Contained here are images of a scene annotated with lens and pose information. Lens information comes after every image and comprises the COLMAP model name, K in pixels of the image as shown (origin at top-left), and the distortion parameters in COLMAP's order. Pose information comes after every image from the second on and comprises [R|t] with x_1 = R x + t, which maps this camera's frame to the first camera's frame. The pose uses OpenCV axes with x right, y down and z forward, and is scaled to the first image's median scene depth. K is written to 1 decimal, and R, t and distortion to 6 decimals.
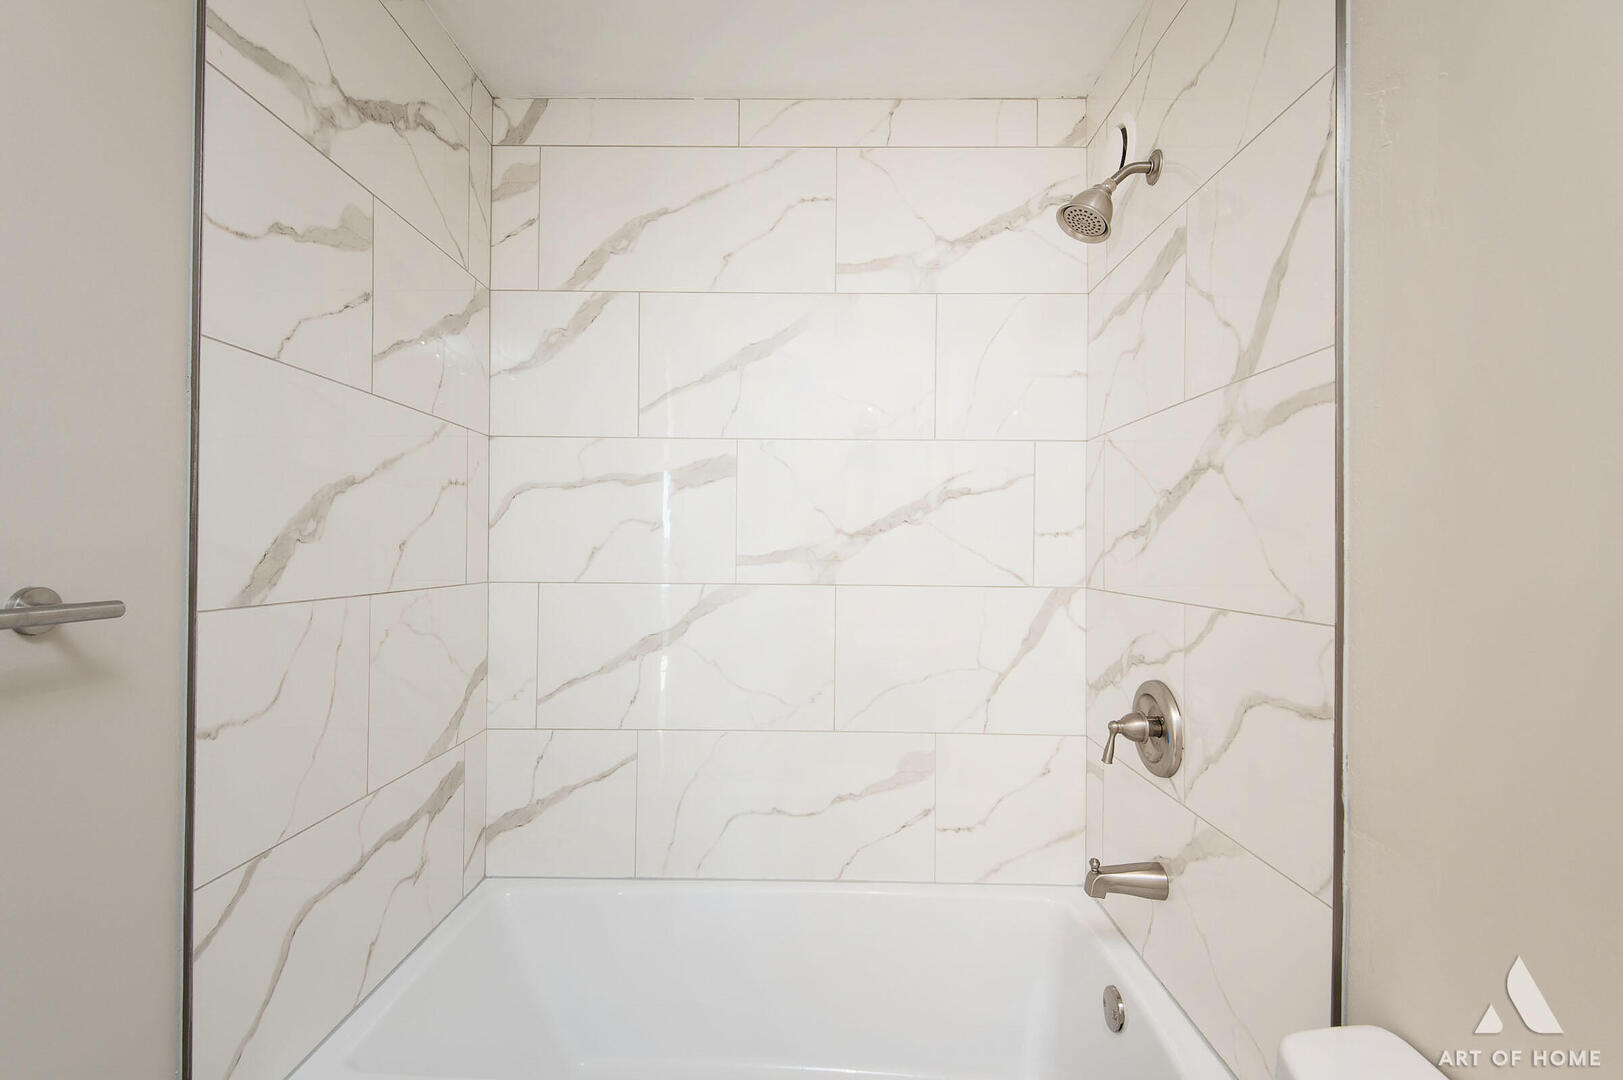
lens RADIAL K [[730.0, 0, 805.2], [0, 730.0, 541.9], [0, 0, 1]] dist [0.024563, -0.001502]
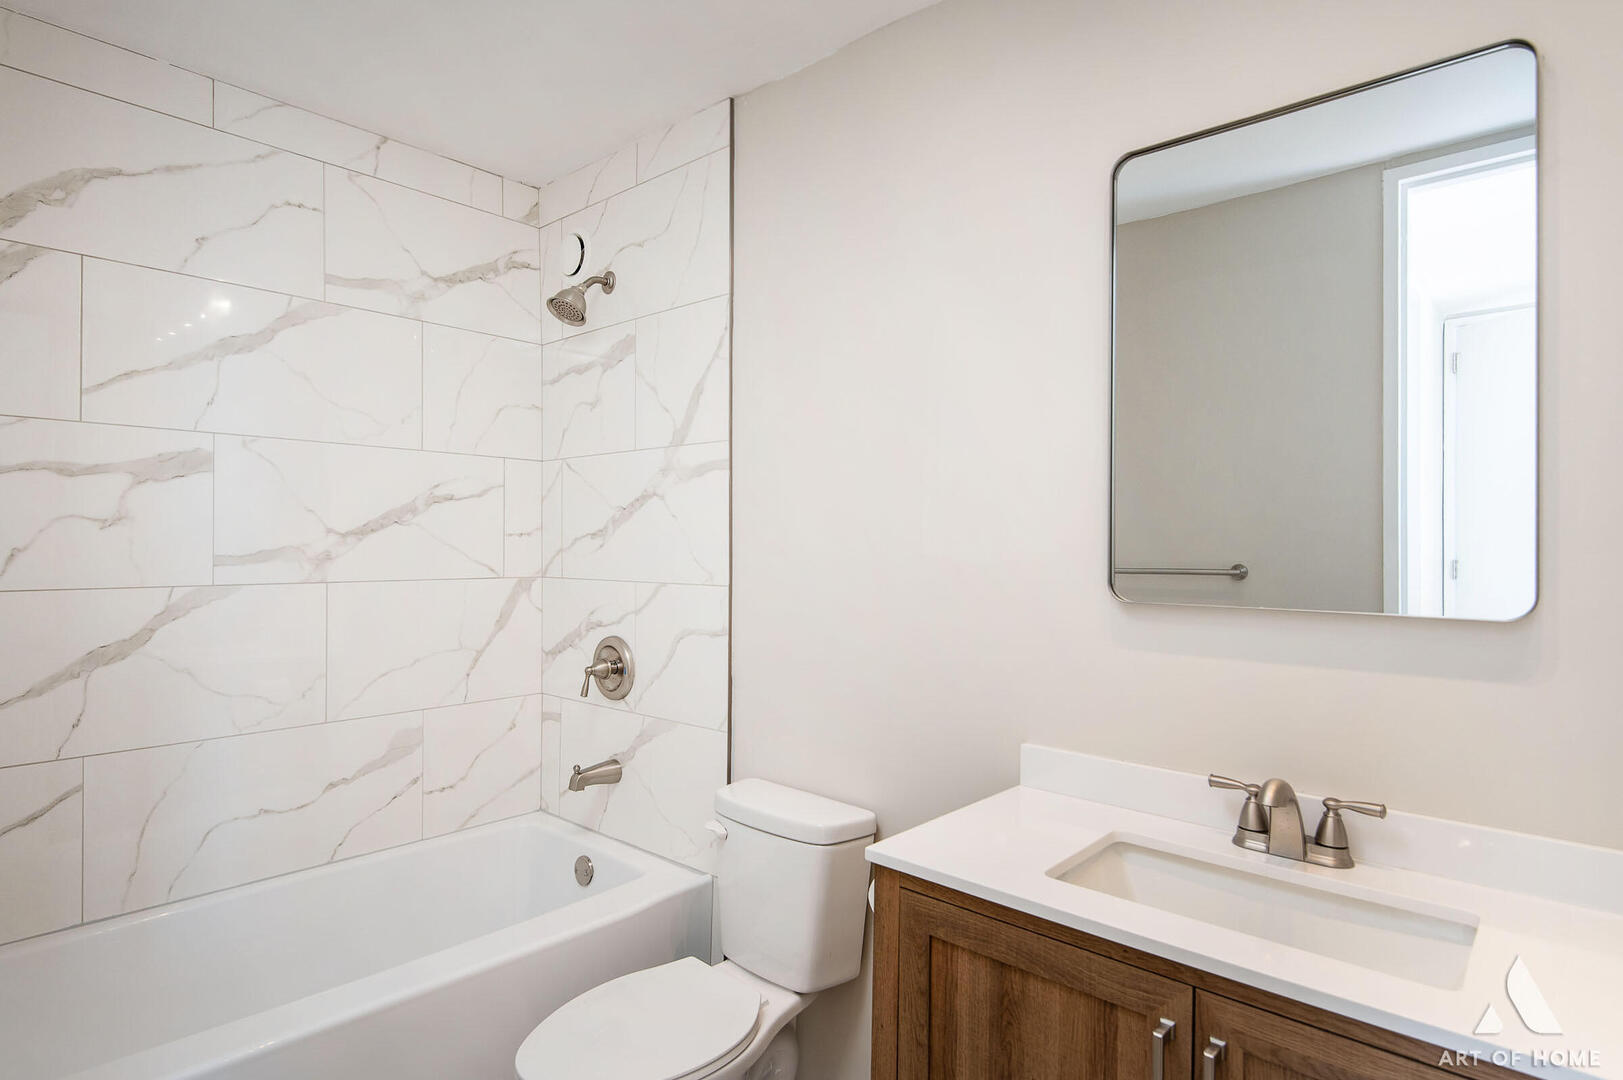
lens RADIAL K [[884.4, 0, 807.1], [0, 884.4, 540.8], [0, 0, 1]] dist [0.000111, -0.001079]
pose [[0.658663, -0.002825, 0.752433, -0.461306], [-0.002160, 0.999982, 0.005645, -0.009168], [-0.752435, -0.005343, 0.658645, -0.350183]]
